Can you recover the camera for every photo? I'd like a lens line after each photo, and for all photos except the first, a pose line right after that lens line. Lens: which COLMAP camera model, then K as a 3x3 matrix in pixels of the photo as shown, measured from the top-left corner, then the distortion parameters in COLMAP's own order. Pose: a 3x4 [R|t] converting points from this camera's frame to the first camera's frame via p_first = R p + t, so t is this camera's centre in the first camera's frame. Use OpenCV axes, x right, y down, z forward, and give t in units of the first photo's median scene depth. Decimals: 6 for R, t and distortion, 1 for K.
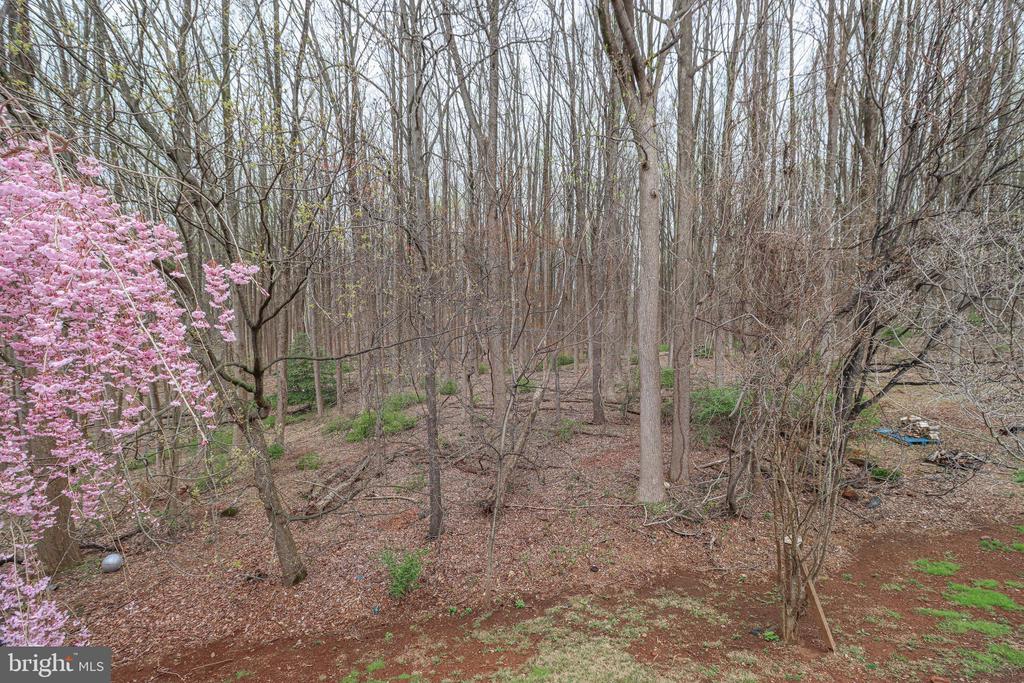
lens RADIAL K [[478.3, 0, 510.6], [0, 478.3, 326.6], [0, 0, 1]] dist [0.006965, -0.016082]
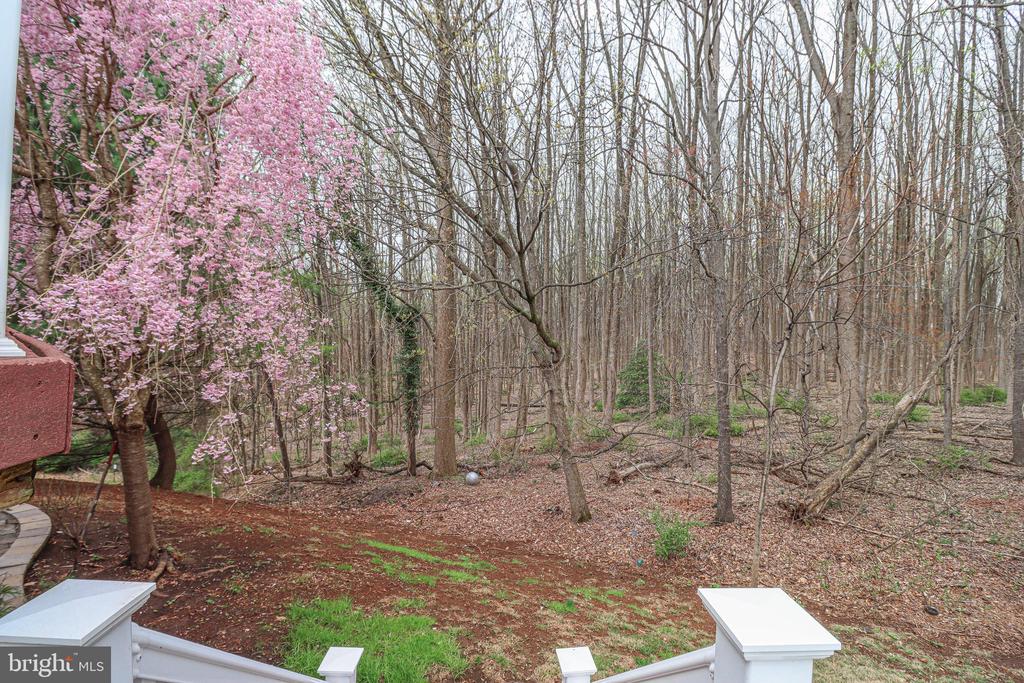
lens RADIAL K [[478.3, 0, 510.6], [0, 478.3, 326.6], [0, 0, 1]] dist [0.006965, -0.016082]
pose [[0.753127, 0.021142, -0.657536, 0.127784], [-0.053772, 0.998118, -0.029496, 0.115422], [0.655674, 0.057571, 0.752846, 0.035789]]
